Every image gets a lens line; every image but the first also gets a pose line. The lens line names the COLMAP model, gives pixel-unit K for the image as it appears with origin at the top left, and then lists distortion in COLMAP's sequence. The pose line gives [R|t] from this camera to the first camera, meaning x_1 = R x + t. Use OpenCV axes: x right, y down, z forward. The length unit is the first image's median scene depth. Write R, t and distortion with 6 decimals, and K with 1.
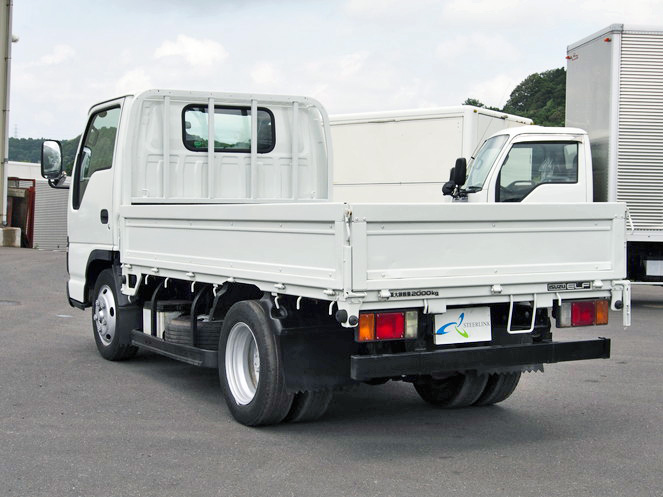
lens RADIAL K [[1169.5, 0, 331.5], [0, 1169.5, 248.5], [0, 0, 1]] dist [-0.009494, -0.034239]
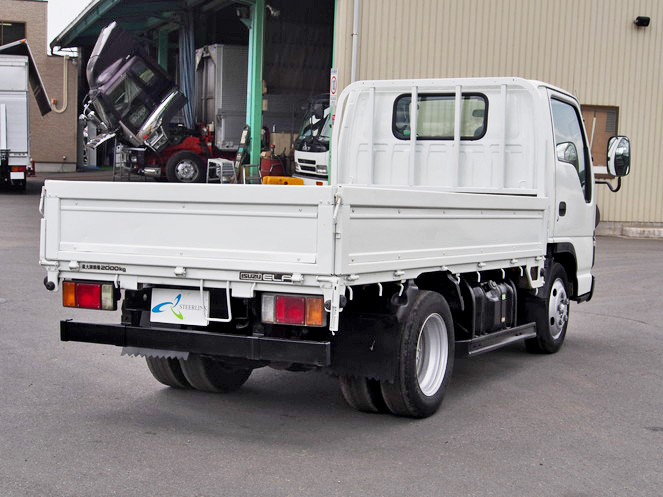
lens RADIAL K [[1169.5, 0, 331.5], [0, 1169.5, 248.5], [0, 0, 1]] dist [-0.009494, -0.034239]
pose [[0.569021, 0.052912, -0.820619, 0.986596], [-0.055771, 0.998113, 0.025684, -0.016156], [0.820429, 0.031152, 0.570899, 0.529353]]
